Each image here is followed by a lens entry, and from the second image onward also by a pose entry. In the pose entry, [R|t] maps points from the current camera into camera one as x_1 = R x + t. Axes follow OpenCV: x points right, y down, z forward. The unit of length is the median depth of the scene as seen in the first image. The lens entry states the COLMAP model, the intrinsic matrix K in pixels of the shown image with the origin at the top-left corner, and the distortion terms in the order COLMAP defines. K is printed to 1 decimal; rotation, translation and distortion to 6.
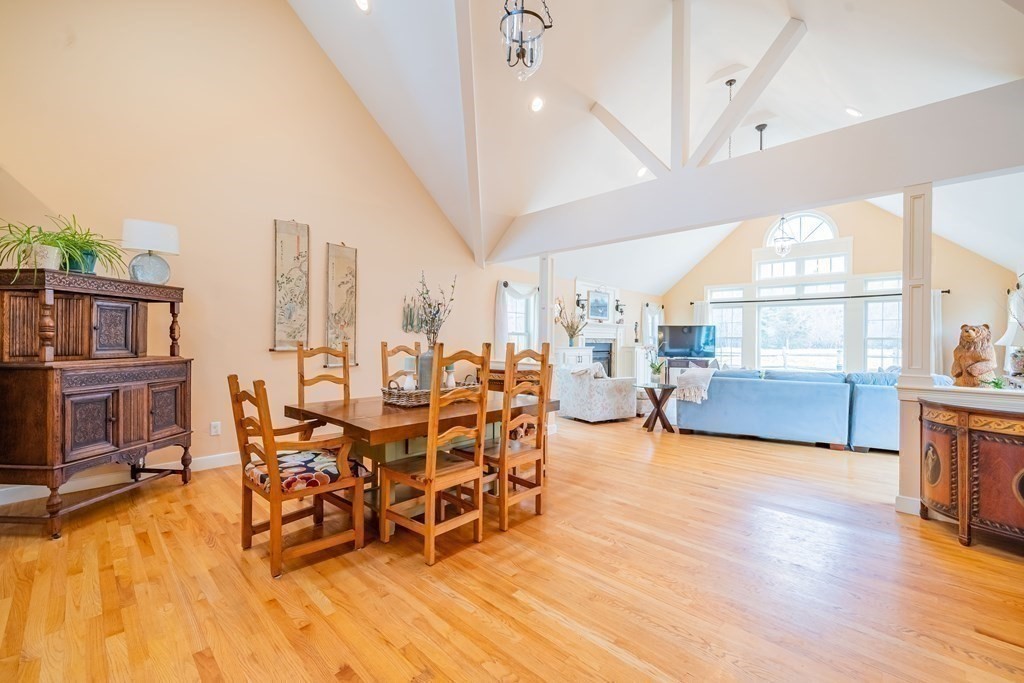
lens RADIAL K [[423.1, 0, 506.0], [0, 423.1, 338.1], [0, 0, 1]] dist [0.000566, -0.000305]
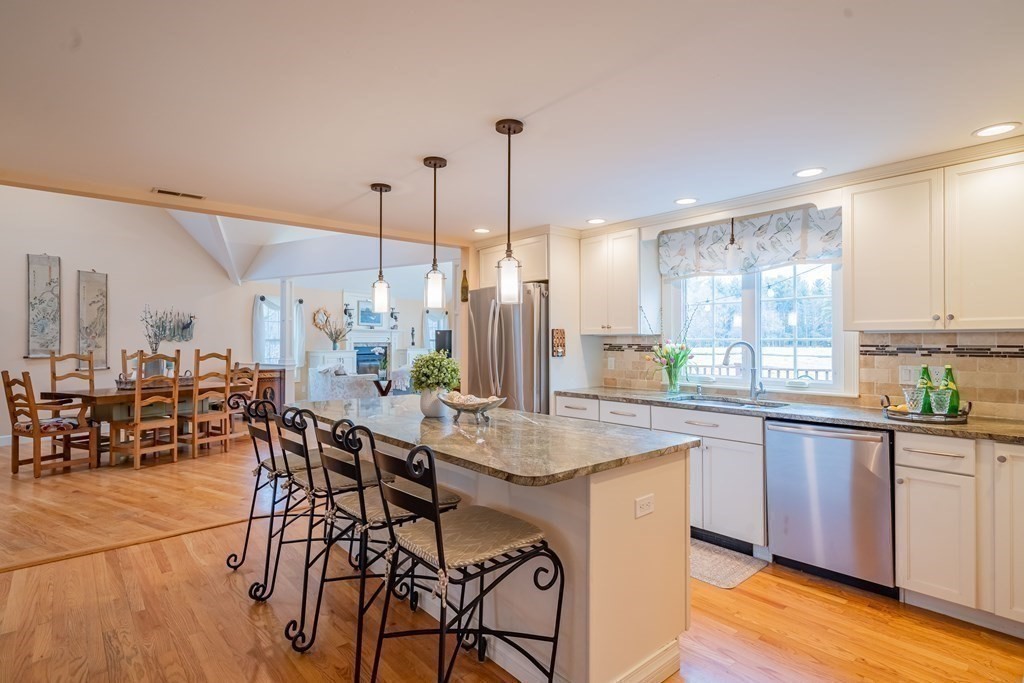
lens RADIAL K [[519.9, 0, 515.1], [0, 519.9, 339.2], [0, 0, 1]] dist [0.002986, 0.000396]
pose [[0.963681, -0.011368, 0.266813, 0.538586], [0.011284, 0.999935, 0.001849, -0.015436], [-0.266817, 0.001229, 0.963746, -1.090981]]
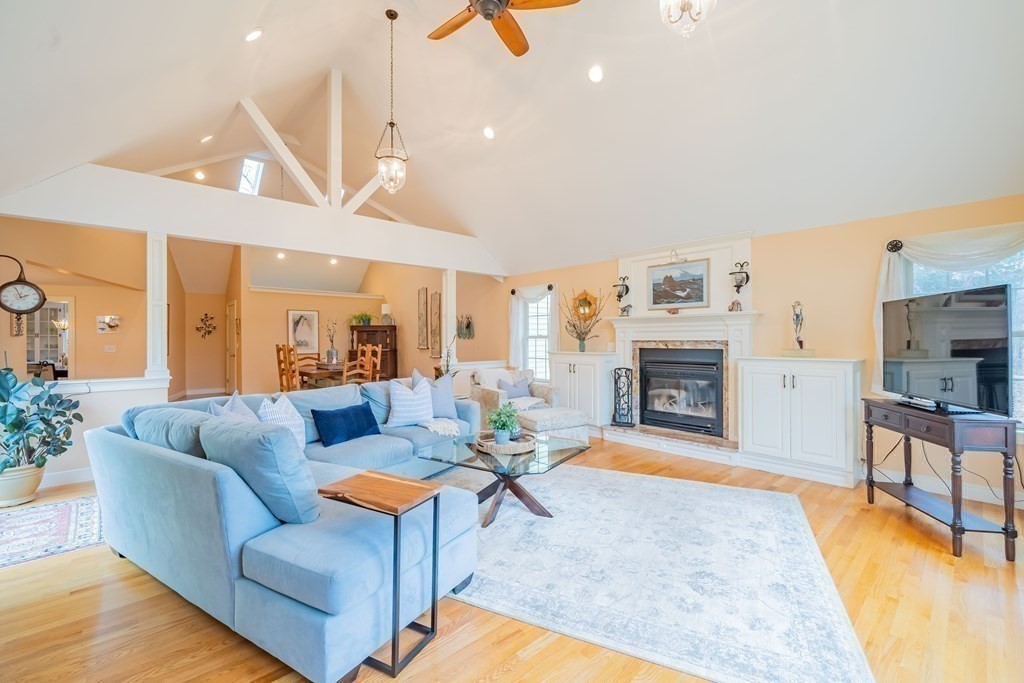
lens RADIAL K [[423.1, 0, 511.9], [0, 423.1, 340.9], [0, 0, 1]] dist [0.000566, -0.000305]
pose [[-0.047110, -0.012927, -0.998806, 2.016748], [0.000713, 0.999916, -0.012975, 0.021835], [0.998889, -0.001323, -0.047097, 1.950385]]
